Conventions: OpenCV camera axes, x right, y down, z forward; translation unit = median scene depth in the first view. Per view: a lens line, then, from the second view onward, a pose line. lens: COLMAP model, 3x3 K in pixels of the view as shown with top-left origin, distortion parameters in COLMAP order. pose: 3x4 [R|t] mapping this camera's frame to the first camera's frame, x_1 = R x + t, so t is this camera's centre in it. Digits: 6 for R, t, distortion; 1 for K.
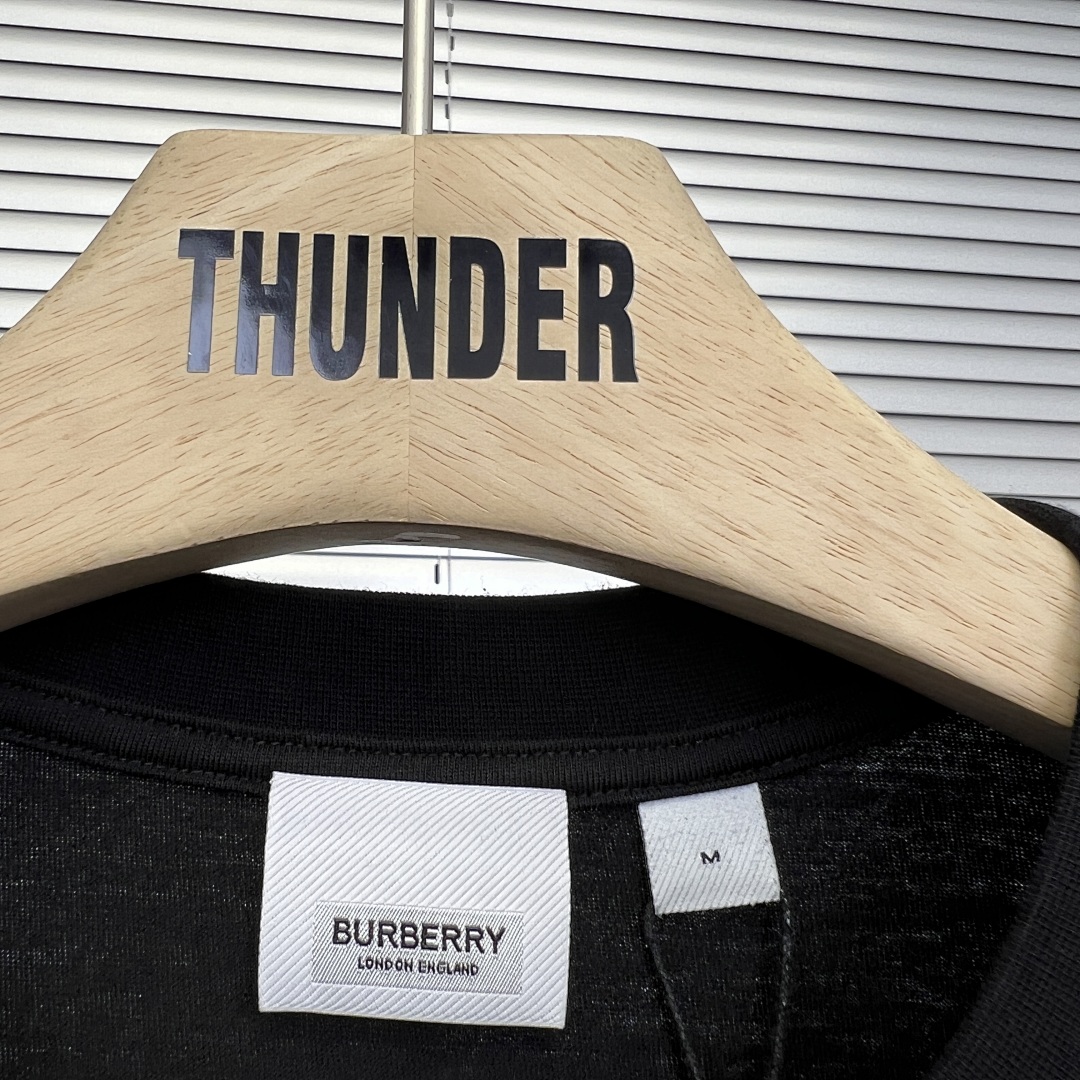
lens RADIAL K [[1193.3, 0, 458.9], [0, 1193.3, 538.8], [0, 0, 1]] dist [-0.003963, -0.037344]
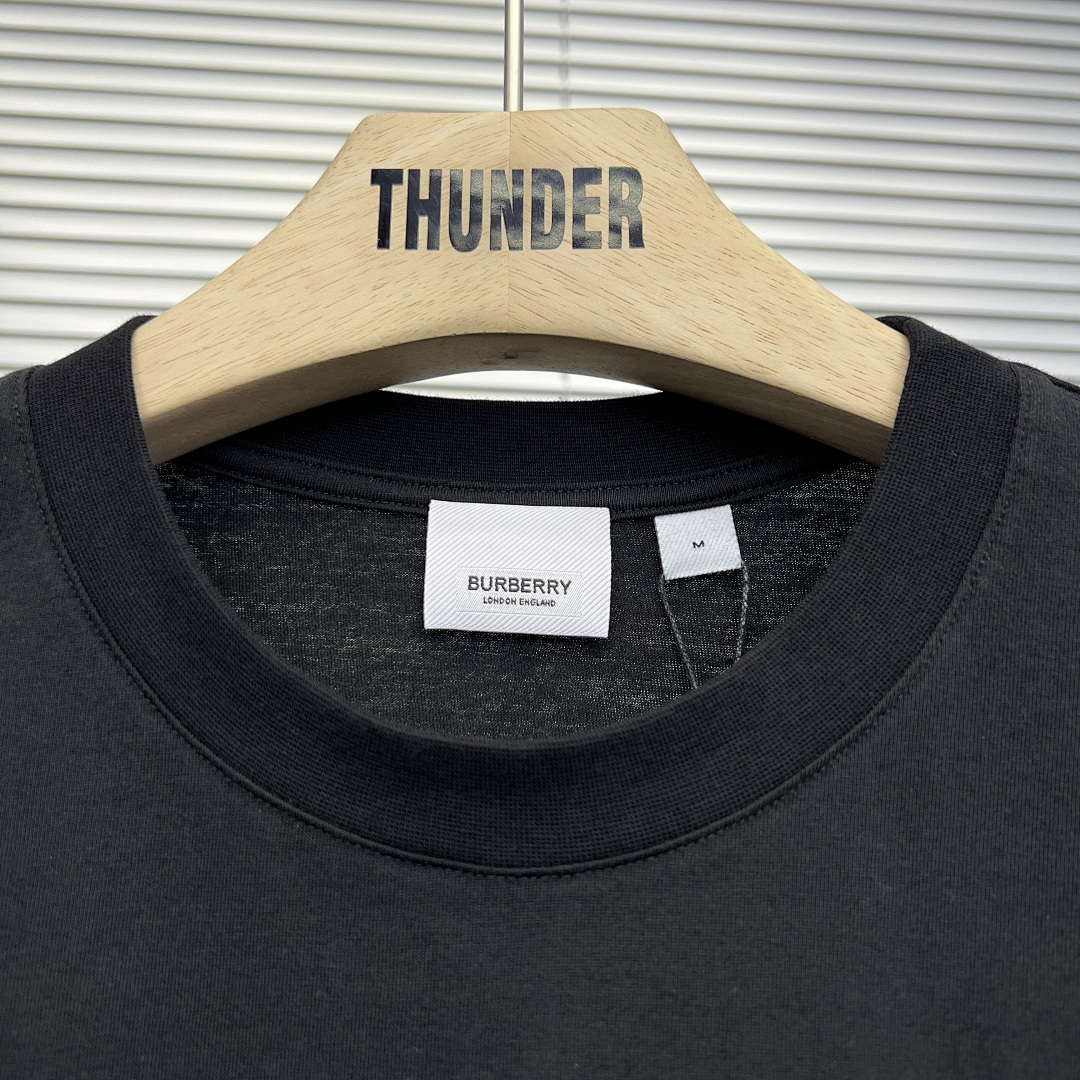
lens RADIAL K [[1184.1, 0, 541.3], [0, 1184.1, 596.2], [0, 0, 1]] dist [0.184626, -0.820683]
pose [[0.998793, -0.018134, -0.045649, 0.072362], [0.016464, 0.999191, -0.036688, 0.410439], [0.046277, 0.035892, 0.998284, -0.654123]]
